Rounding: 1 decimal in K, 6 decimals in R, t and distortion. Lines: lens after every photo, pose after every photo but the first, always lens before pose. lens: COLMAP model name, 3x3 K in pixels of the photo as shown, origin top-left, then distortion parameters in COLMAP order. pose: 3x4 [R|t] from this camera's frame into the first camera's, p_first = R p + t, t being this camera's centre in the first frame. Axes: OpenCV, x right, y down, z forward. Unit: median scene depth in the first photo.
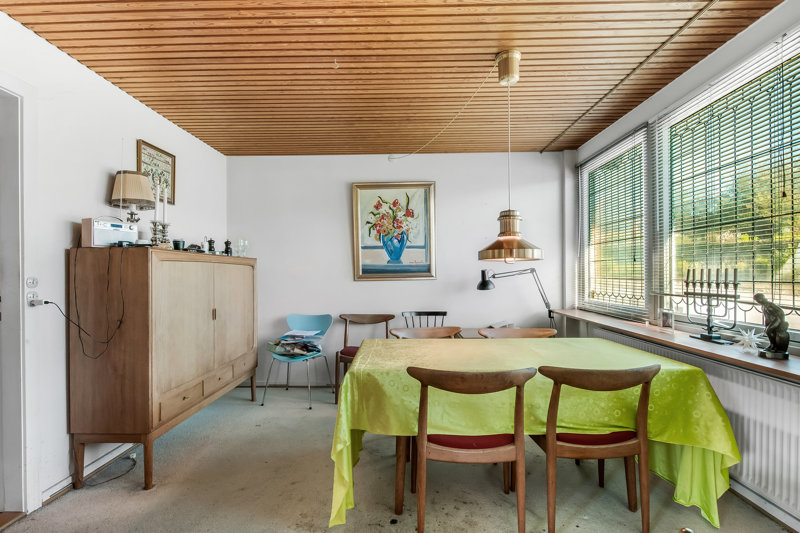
lens RADIAL K [[374.5, 0, 399.0], [0, 374.5, 270.4], [0, 0, 1]] dist [-0.000964, 0.000274]
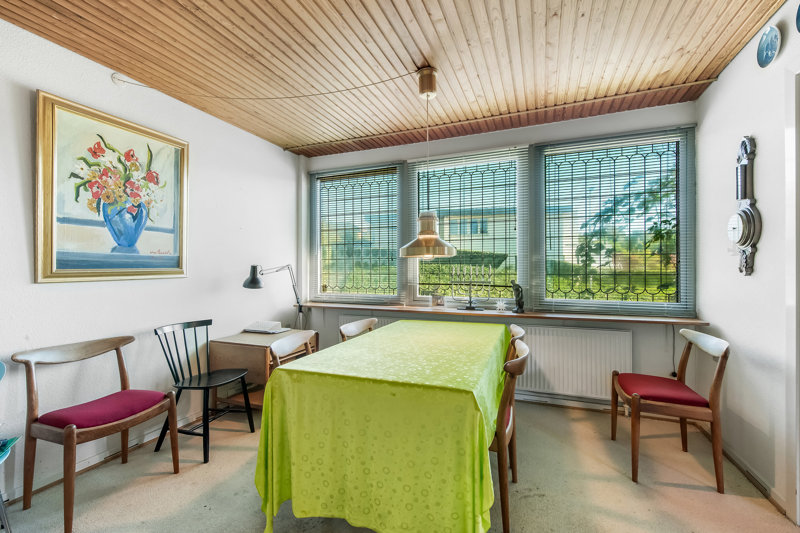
lens RADIAL K [[346.9, 0, 397.3], [0, 346.9, 269.3], [0, 0, 1]] dist [0.000143, -0.000118]
pose [[0.369999, 0.004600, 0.929021, -0.378198], [-0.007760, 0.999968, -0.001861, 0.006689], [-0.929000, -0.006521, 0.370022, 0.372545]]
